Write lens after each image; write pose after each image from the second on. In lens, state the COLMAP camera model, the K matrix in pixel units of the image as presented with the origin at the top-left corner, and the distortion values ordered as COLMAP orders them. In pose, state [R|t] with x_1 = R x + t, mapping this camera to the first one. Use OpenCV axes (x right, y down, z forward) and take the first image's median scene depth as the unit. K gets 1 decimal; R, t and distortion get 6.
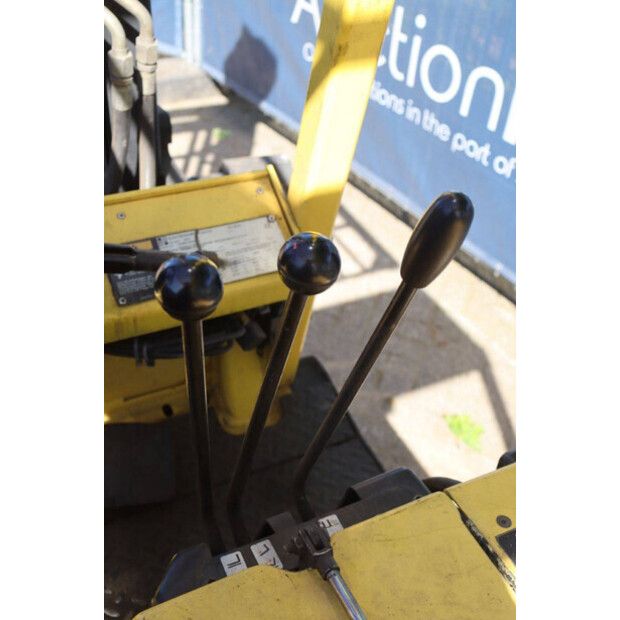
lens RADIAL K [[736.8, 0, 310.0], [0, 736.8, 310.0], [0, 0, 1]] dist [-0.014864, 0.001661]
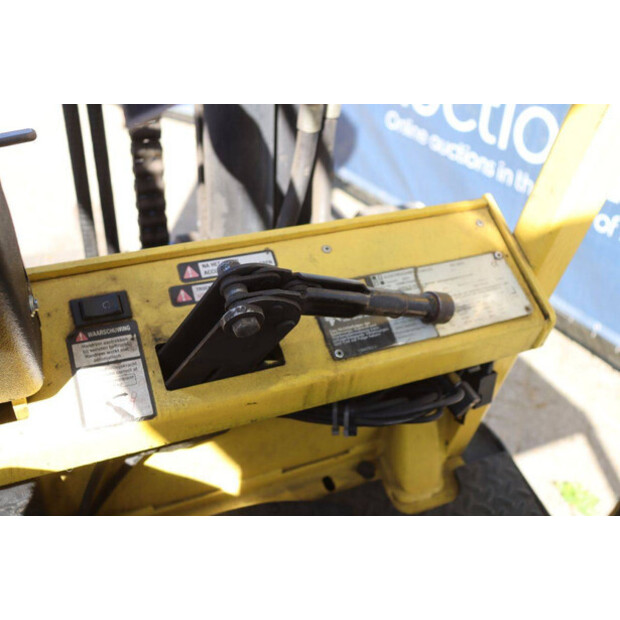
lens RADIAL K [[670.6, 0, 310.0], [0, 670.6, 310.0], [0, 0, 1]] dist [-0.012374, 0.009952]
pose [[0.998762, 0.004691, -0.049518, -0.224549], [-0.009105, 0.995964, -0.089294, 0.005012], [0.048899, 0.089634, 0.994774, 0.252561]]
